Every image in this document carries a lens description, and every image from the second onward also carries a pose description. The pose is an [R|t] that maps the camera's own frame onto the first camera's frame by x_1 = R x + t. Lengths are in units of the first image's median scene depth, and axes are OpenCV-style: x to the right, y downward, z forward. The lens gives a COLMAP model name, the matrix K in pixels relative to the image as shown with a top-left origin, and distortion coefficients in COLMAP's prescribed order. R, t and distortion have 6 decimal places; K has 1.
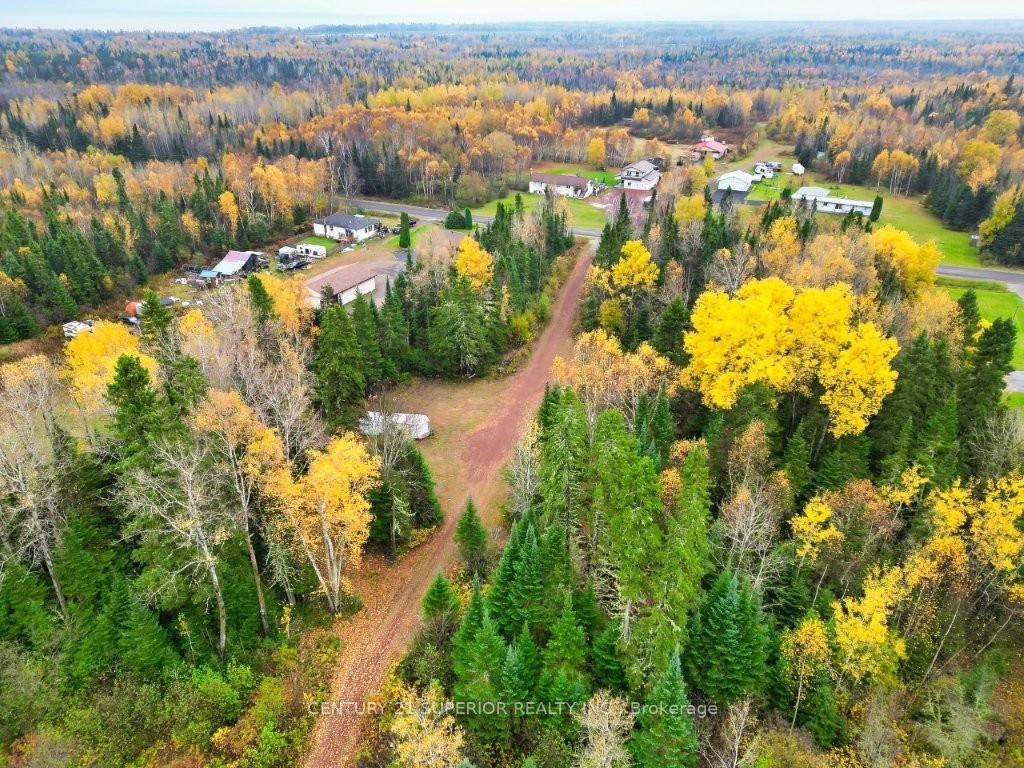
lens RADIAL K [[709.6, 0, 512.0], [0, 709.6, 384.0], [0, 0, 1]] dist [0.085546, -0.084271]
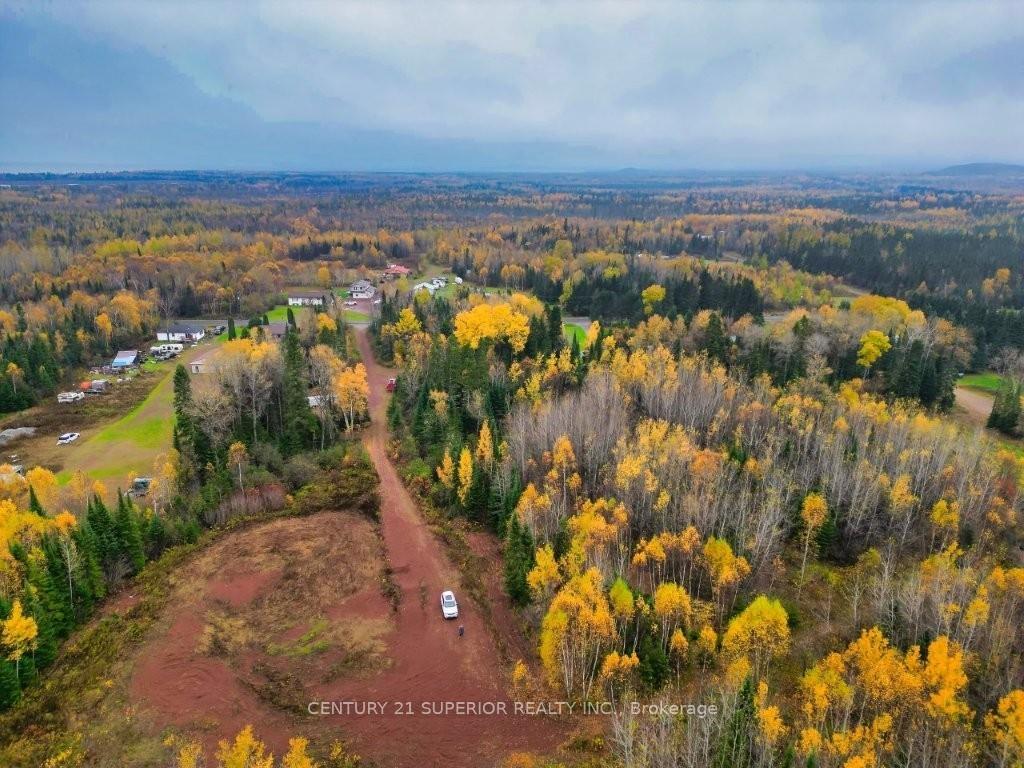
lens RADIAL K [[709.6, 0, 512.0], [0, 709.6, 384.0], [0, 0, 1]] dist [0.085546, -0.084271]
pose [[0.889379, -0.132817, 0.437452, -0.317334], [0.207115, 0.970097, -0.126549, 0.215957], [-0.407563, 0.203152, 0.890293, -0.576595]]
